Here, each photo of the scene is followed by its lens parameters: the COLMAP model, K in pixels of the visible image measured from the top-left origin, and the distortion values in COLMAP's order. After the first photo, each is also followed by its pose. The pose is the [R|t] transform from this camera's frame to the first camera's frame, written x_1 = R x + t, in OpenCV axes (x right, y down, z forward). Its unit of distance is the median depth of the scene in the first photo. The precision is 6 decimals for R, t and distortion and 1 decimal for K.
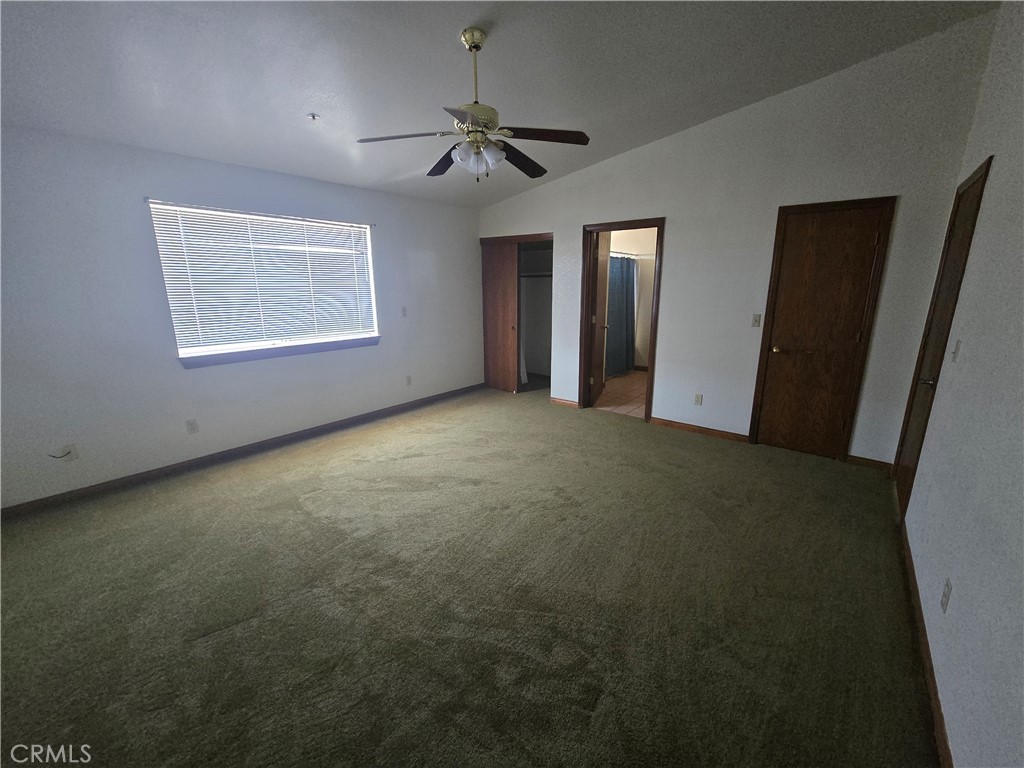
lens RADIAL K [[418.9, 0, 516.6], [0, 418.9, 388.7], [0, 0, 1]] dist [-0.003550, -0.001128]
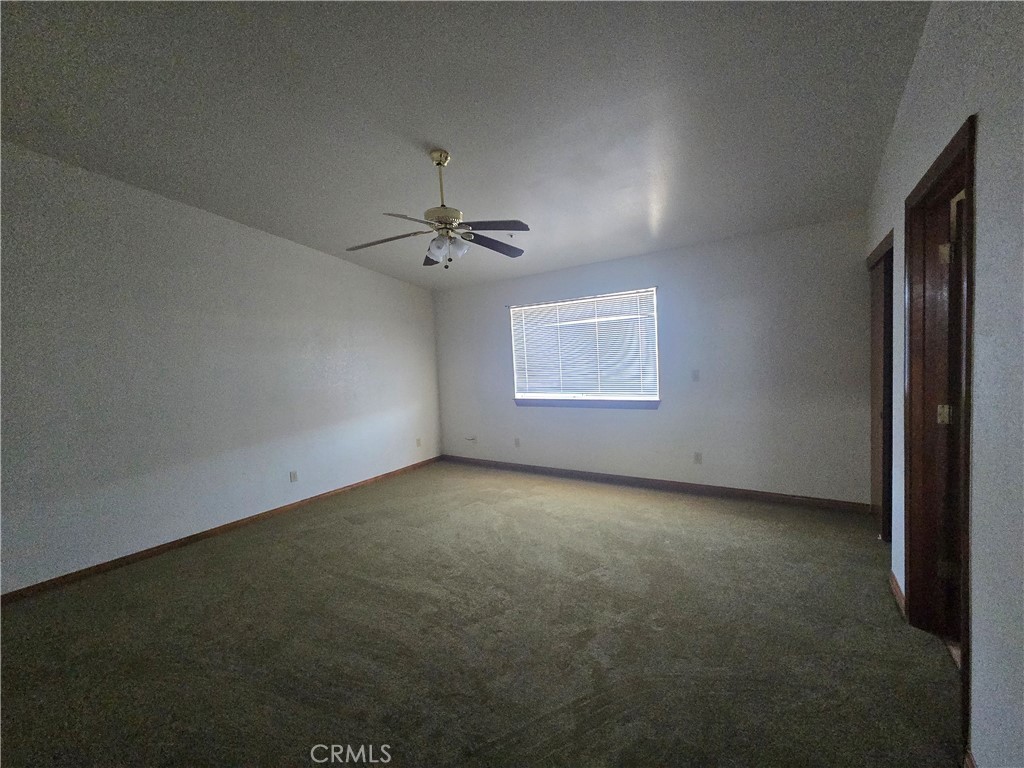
lens RADIAL K [[418.9, 0, 508.5], [0, 418.9, 381.4], [0, 0, 1]] dist [-0.003550, -0.001128]
pose [[0.080896, 0.056921, -0.995096, 0.578272], [-0.188228, 0.981276, 0.040829, -0.144853], [0.978788, 0.184002, 0.090095, 0.593390]]
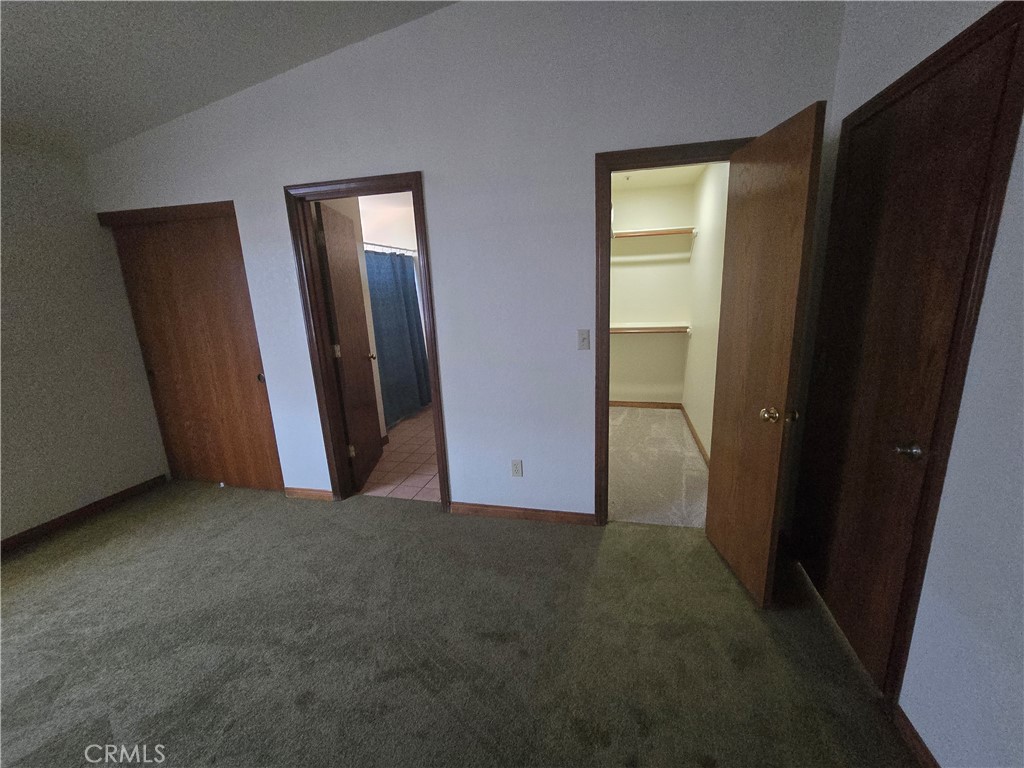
lens RADIAL K [[418.9, 0, 513.1], [0, 418.9, 383.7], [0, 0, 1]] dist [-0.003550, -0.001128]
pose [[0.908514, -0.124137, 0.398988, 0.179788], [0.135717, 0.990747, -0.000782, -0.091801], [-0.395199, 0.054860, 0.916956, 0.388133]]
